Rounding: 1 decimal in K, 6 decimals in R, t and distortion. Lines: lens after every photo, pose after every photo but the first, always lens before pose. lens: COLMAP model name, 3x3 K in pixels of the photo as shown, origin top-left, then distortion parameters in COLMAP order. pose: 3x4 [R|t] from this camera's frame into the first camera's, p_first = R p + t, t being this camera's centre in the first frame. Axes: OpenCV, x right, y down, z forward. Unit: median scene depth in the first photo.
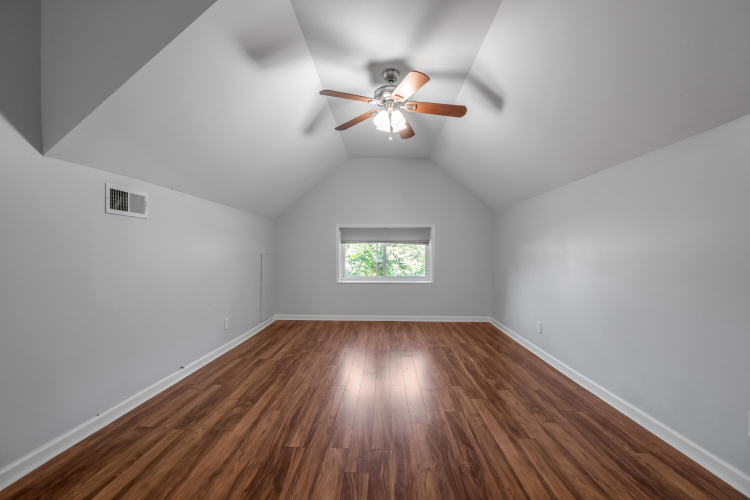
lens RADIAL K [[300.3, 0, 375.0], [0, 300.3, 250.0], [0, 0, 1]] dist [0.000709, -0.000102]
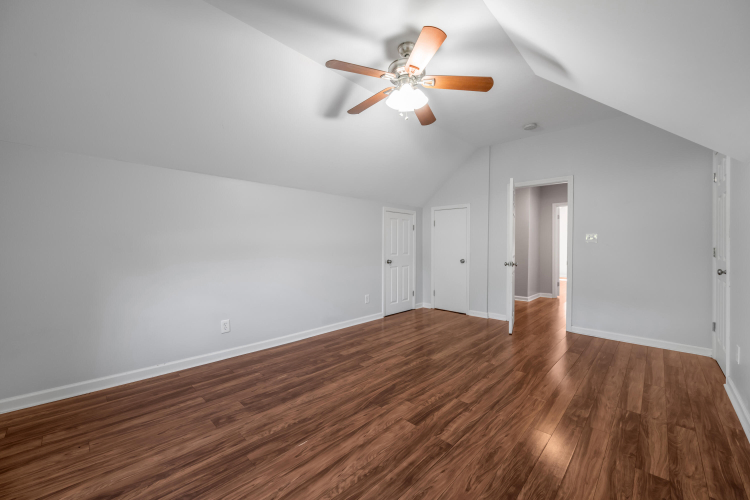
lens RADIAL K [[300.3, 0, 375.0], [0, 300.3, 250.0], [0, 0, 1]] dist [0.000709, -0.000102]
pose [[-0.746620, -0.017957, 0.665008, -0.522656], [-0.014011, 0.999838, 0.011269, 0.016214], [-0.665103, -0.000904, -0.746751, 1.902314]]
